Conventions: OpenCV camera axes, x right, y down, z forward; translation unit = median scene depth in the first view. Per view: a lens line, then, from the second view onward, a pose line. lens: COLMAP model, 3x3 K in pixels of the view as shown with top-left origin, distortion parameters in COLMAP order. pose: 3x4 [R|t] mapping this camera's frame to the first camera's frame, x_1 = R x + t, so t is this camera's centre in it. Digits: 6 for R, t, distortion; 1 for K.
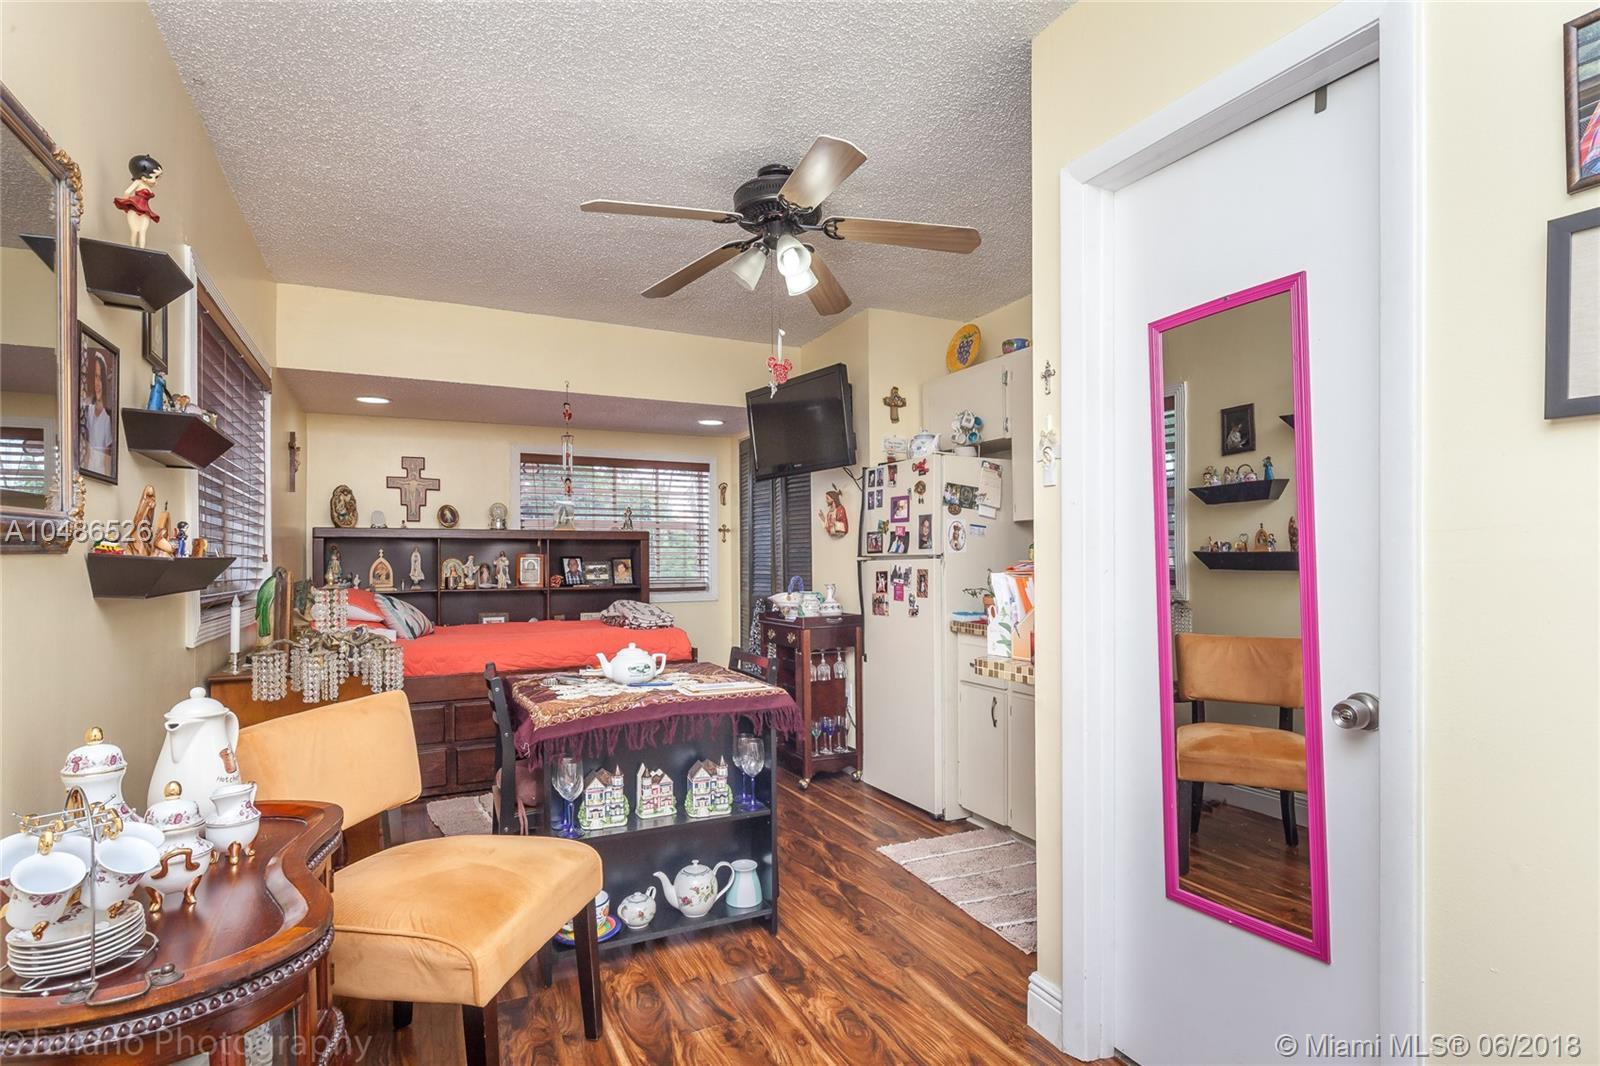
lens RADIAL K [[812.7, 0, 802.1], [0, 812.7, 542.8], [0, 0, 1]] dist [0.000246, 0.000003]
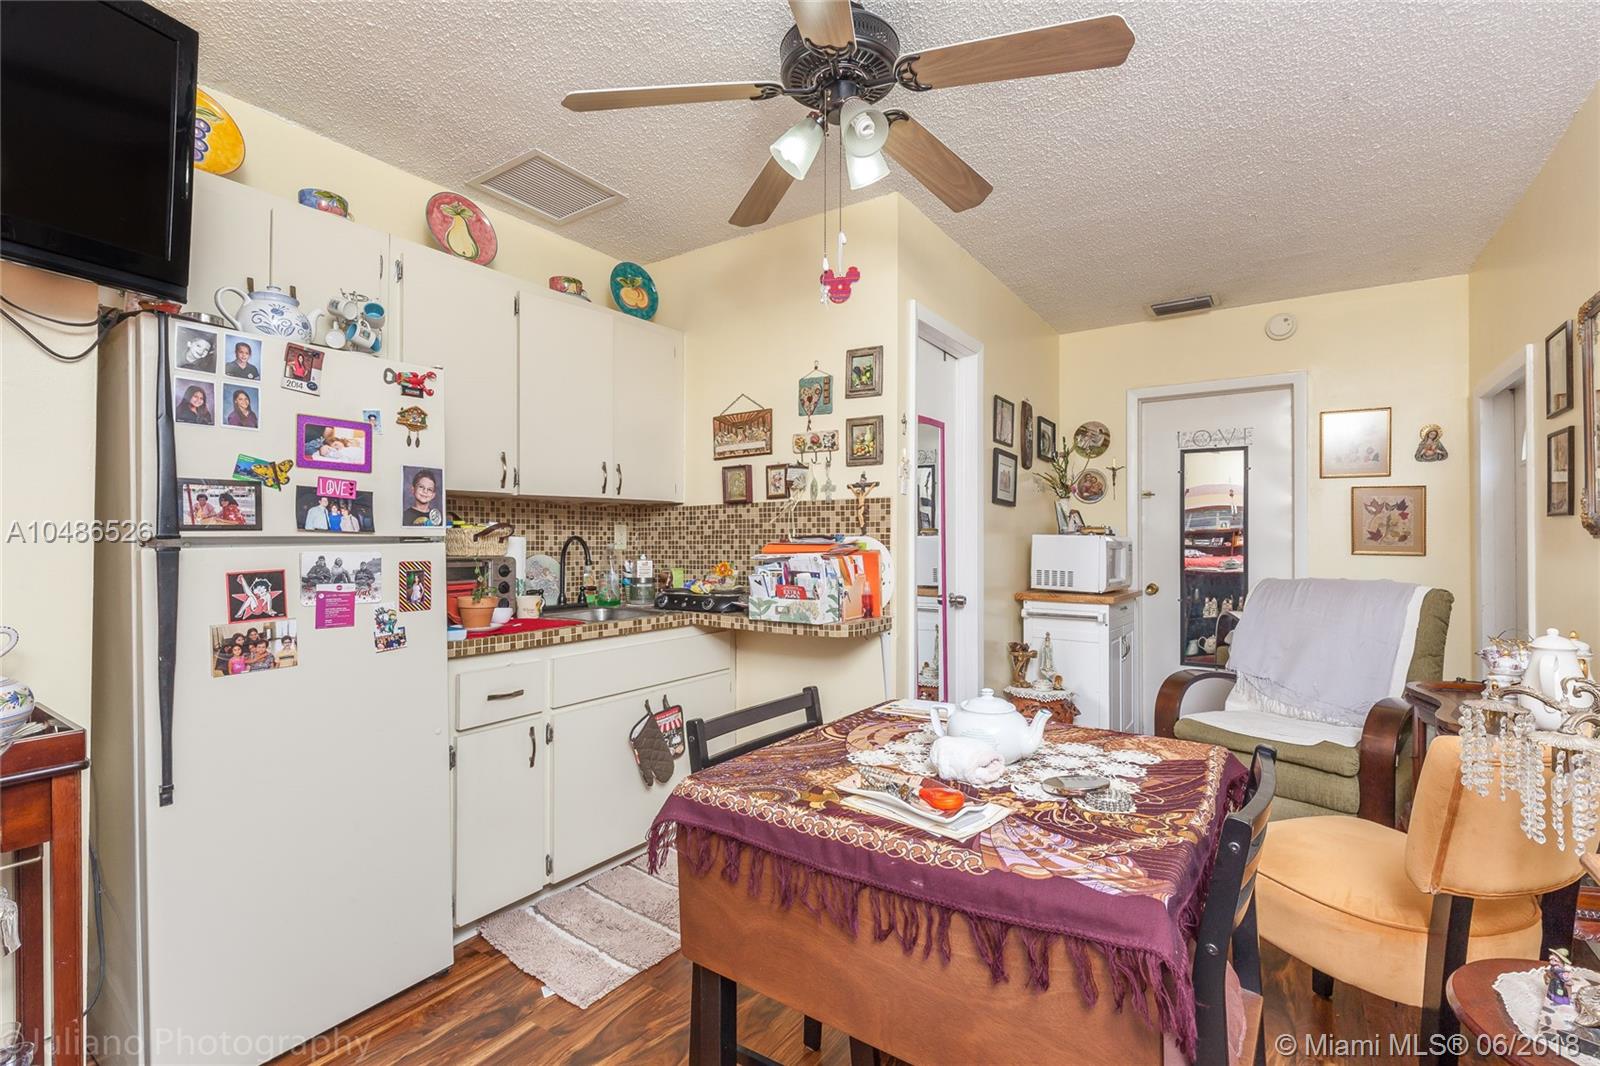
lens RADIAL K [[724.4, 0, 800.0], [0, 724.4, 535.3], [0, 0, 1]] dist [-0.000781, -0.000102]
pose [[-0.493956, 0.015841, 0.869343, -0.408668], [-0.006312, 0.999742, -0.021803, 0.022654], [-0.869464, -0.016257, -0.493729, 0.971093]]
